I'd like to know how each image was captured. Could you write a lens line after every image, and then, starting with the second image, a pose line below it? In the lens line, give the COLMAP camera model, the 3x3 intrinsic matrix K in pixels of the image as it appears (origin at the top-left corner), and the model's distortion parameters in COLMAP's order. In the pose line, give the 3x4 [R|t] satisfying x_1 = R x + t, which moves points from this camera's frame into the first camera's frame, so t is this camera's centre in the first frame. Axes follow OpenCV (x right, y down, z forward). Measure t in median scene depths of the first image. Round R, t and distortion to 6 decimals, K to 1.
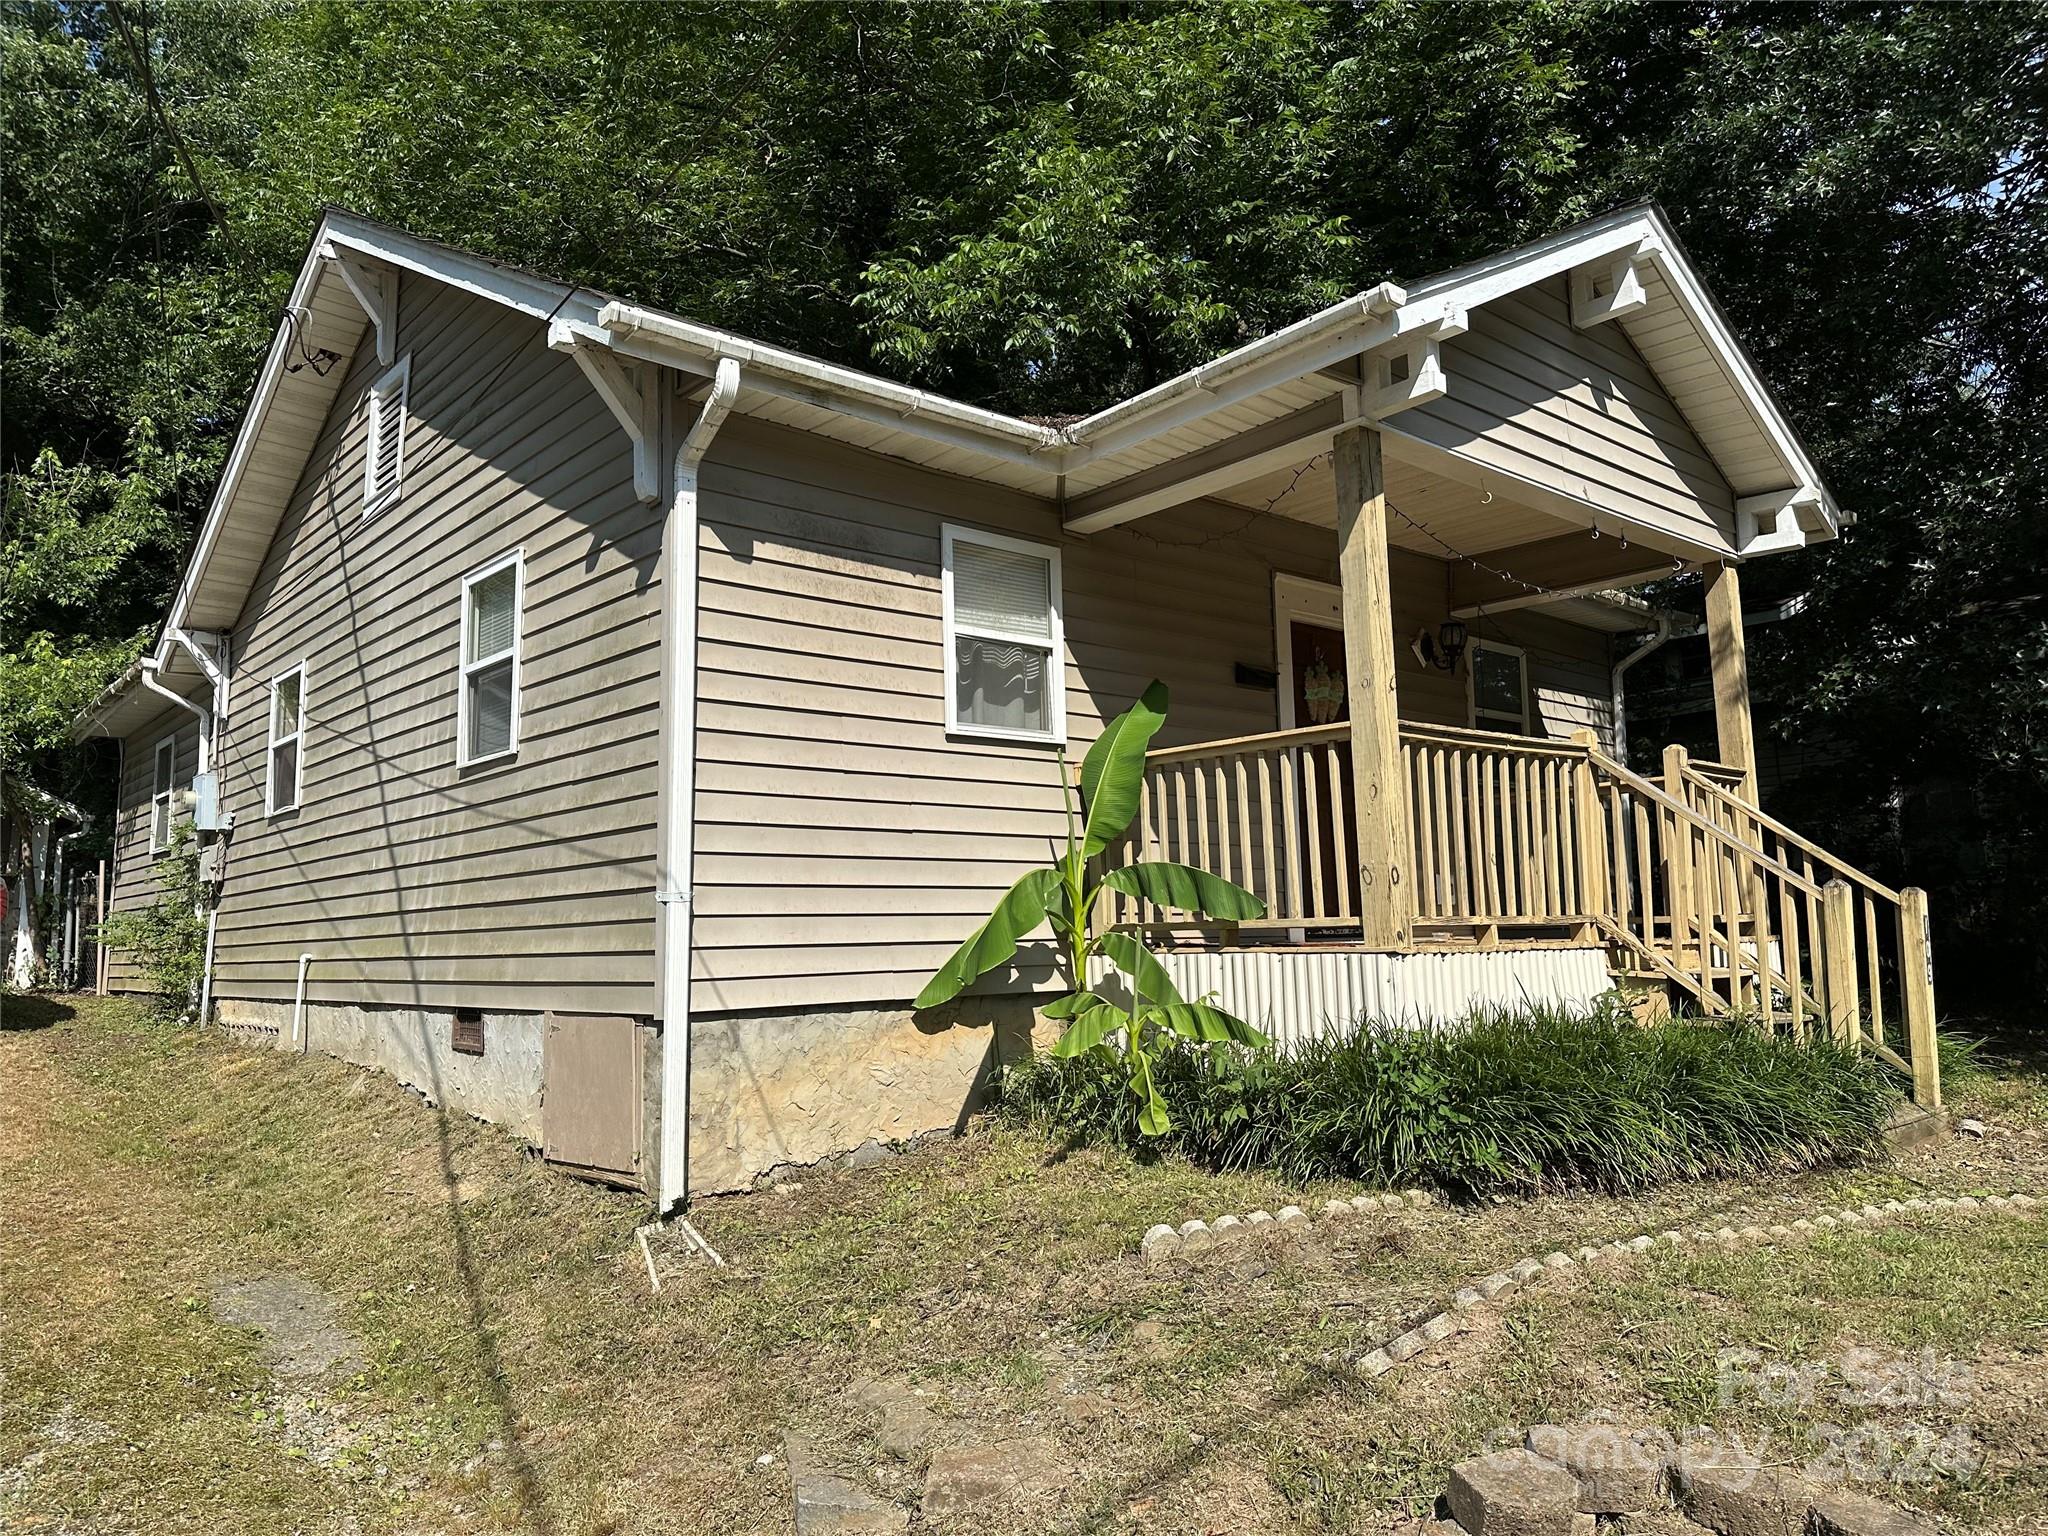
lens RADIAL K [[1442.5, 0, 1009.4], [0, 1442.5, 762.7], [0, 0, 1]] dist [0.041151, -0.038828]
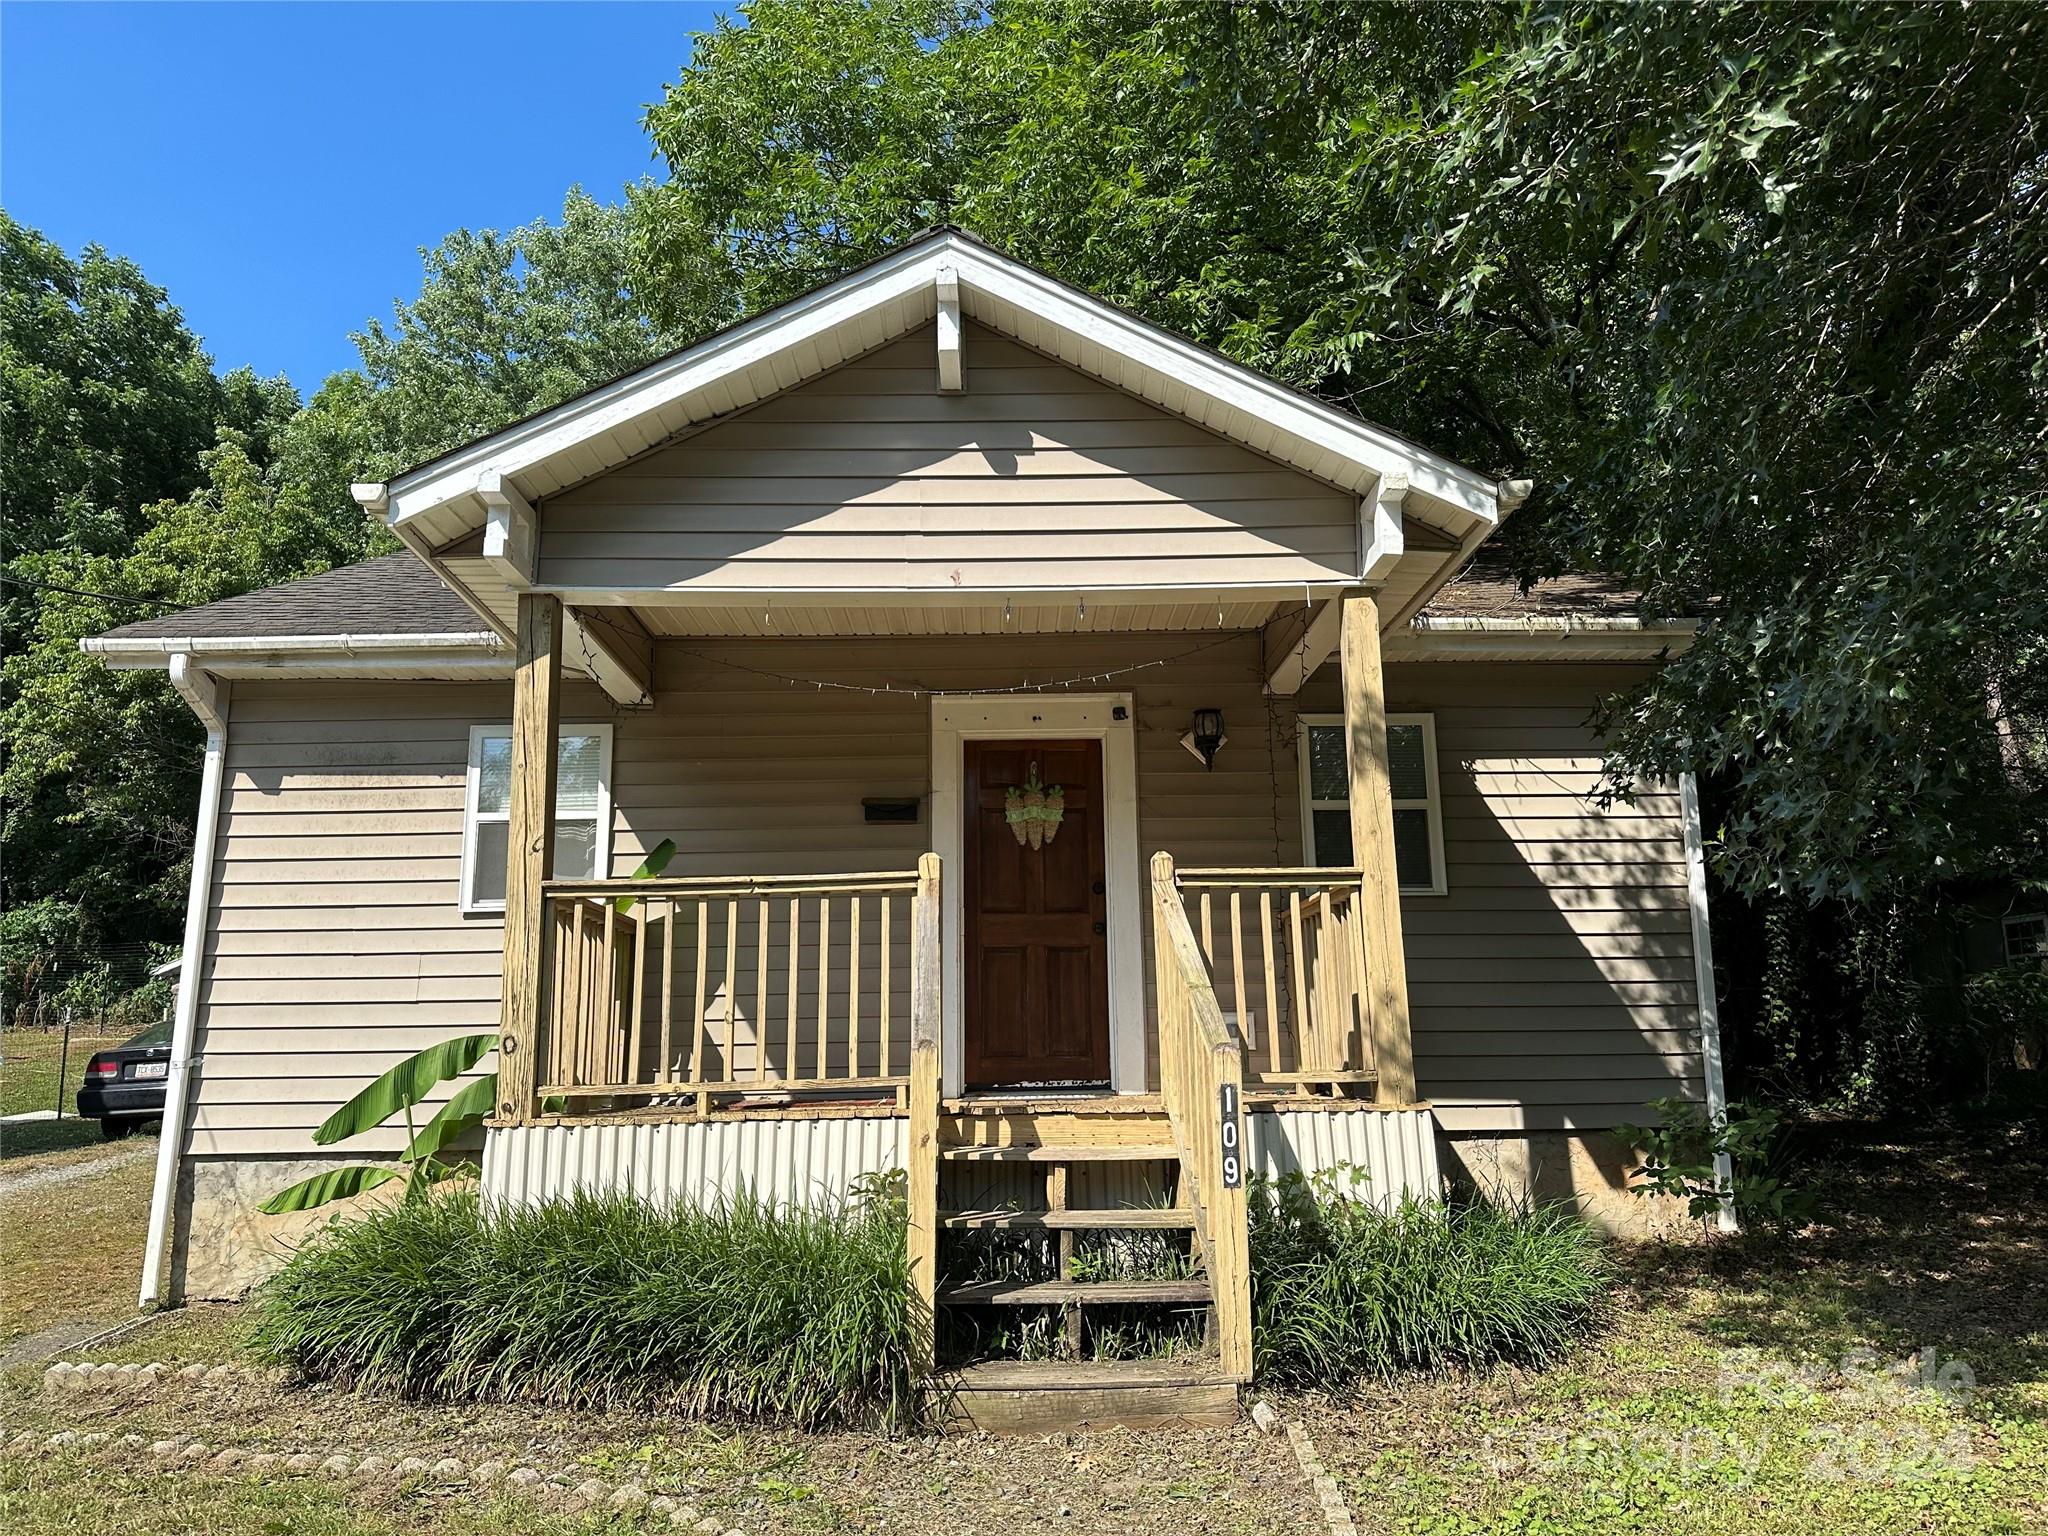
lens RADIAL K [[1442.5, 0, 975.5], [0, 1442.5, 774.0], [0, 0, 1]] dist [0.041151, -0.038828]
pose [[0.752000, -0.112219, -0.649540, 0.975774], [0.078486, 0.993635, -0.080801, -0.004393], [0.654474, 0.009783, 0.756022, 0.385350]]
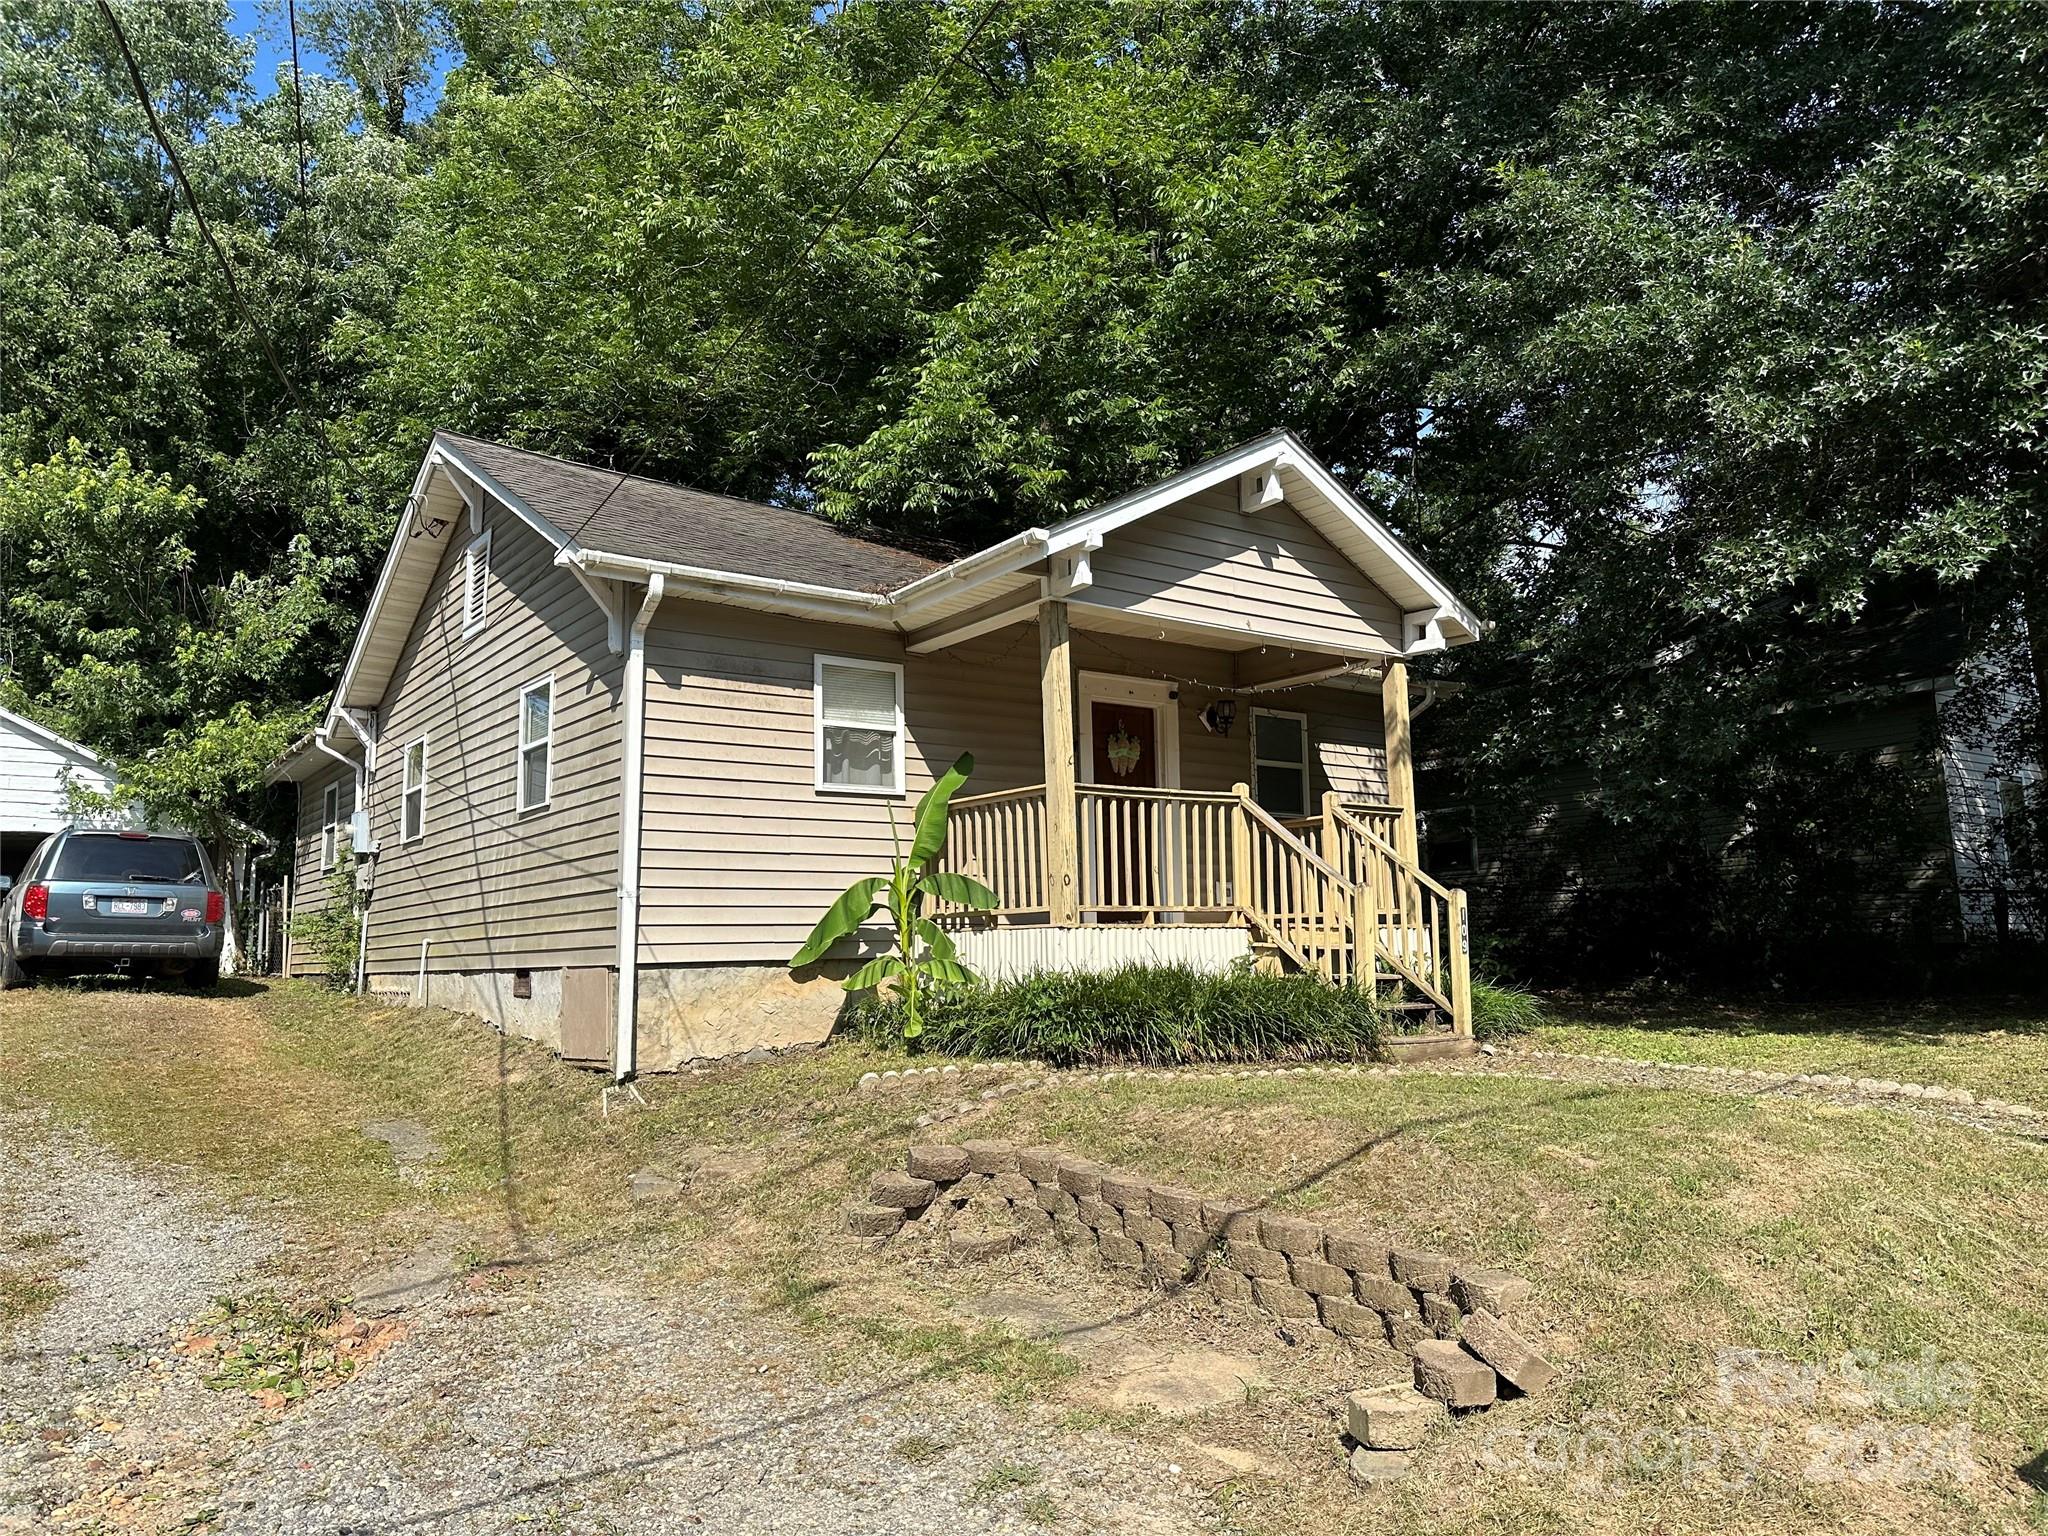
lens RADIAL K [[1442.5, 0, 1023.3], [0, 1442.5, 773.1], [0, 0, 1]] dist [0.041151, -0.038828]
pose [[0.996894, -0.008311, -0.078315, 0.291104], [0.008087, 0.999962, -0.003171, -0.031394], [0.078338, 0.002528, 0.996924, -0.515957]]
